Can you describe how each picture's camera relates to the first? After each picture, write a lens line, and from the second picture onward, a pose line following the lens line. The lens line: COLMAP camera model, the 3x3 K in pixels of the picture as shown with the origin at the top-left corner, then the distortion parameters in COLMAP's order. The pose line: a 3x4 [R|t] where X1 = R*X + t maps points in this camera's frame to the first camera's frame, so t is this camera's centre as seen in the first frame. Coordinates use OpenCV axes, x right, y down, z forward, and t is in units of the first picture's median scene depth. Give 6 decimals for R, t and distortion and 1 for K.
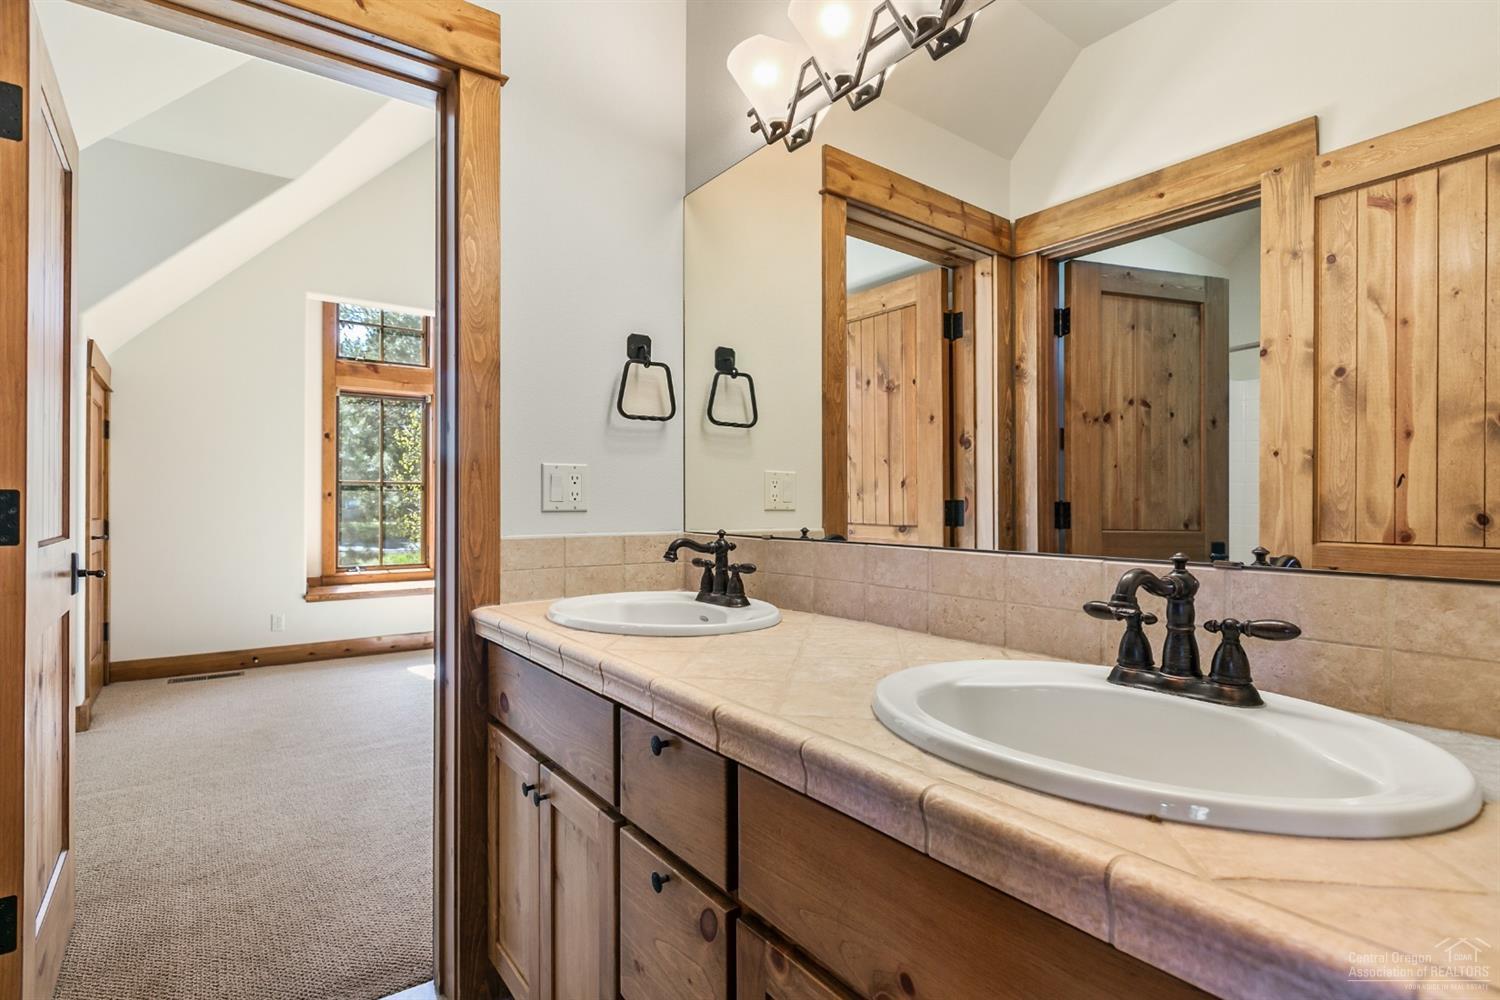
lens RADIAL K [[743.4, 0, 750.5], [0, 743.4, 501.3], [0, 0, 1]] dist [-0.002752, -0.000022]
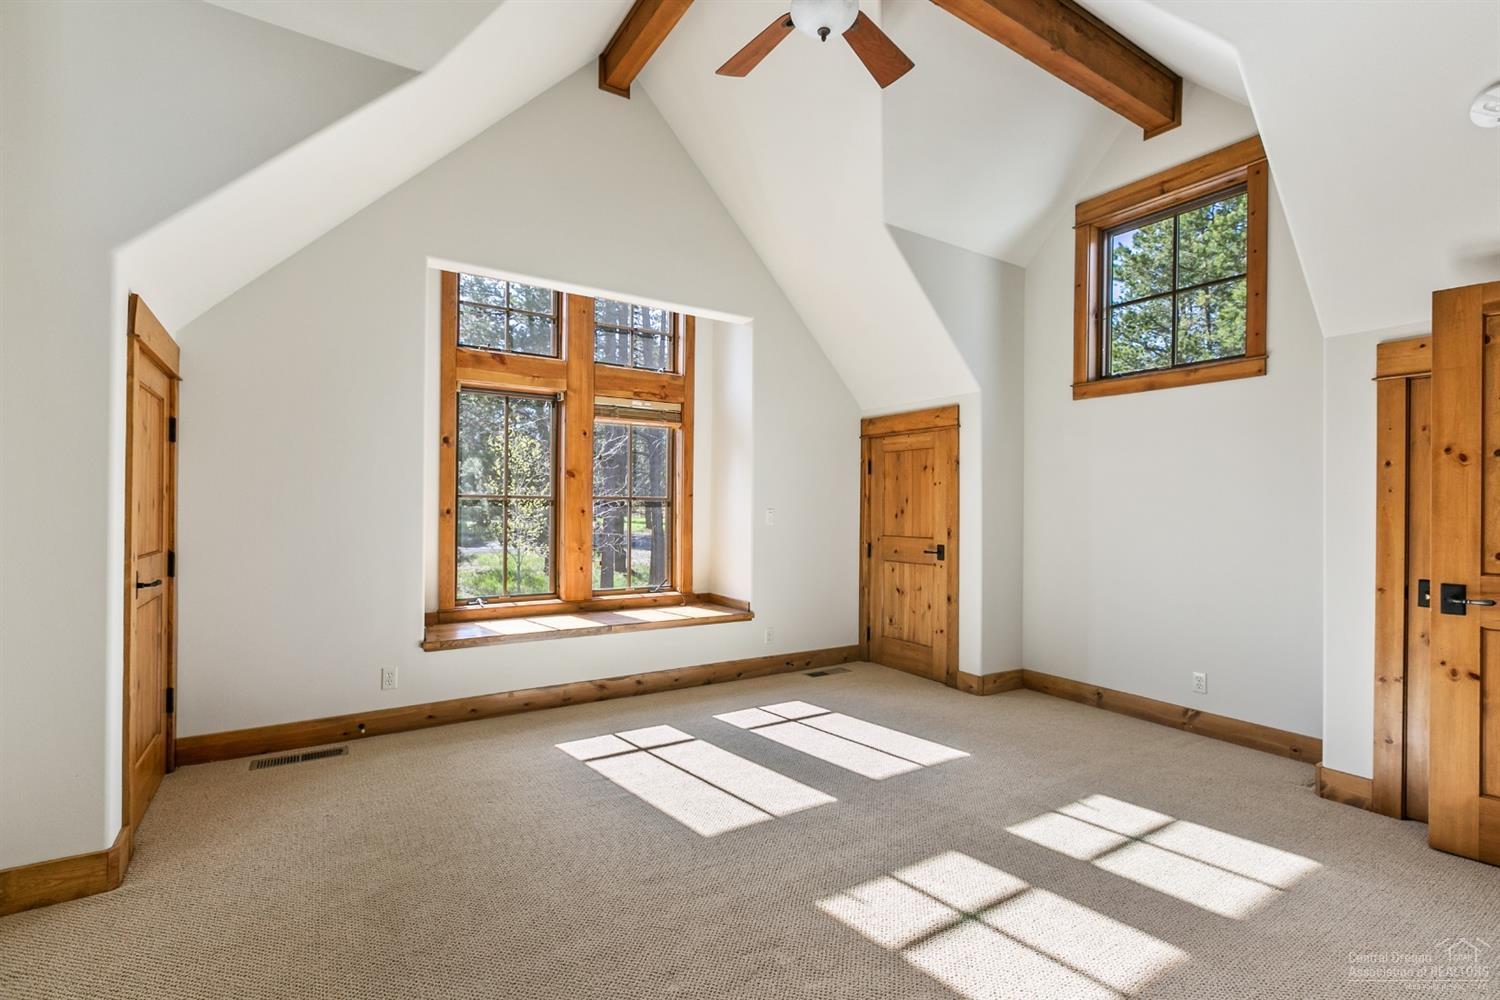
lens RADIAL K [[672.7, 0, 747.9], [0, 672.7, 502.1], [0, 0, 1]] dist [-0.001055, -0.000499]
pose [[0.998487, 0.006615, -0.054589, -0.218585], [-0.006640, 0.999978, -0.000293, -0.024102], [0.054586, 0.000655, 0.998509, 0.308225]]
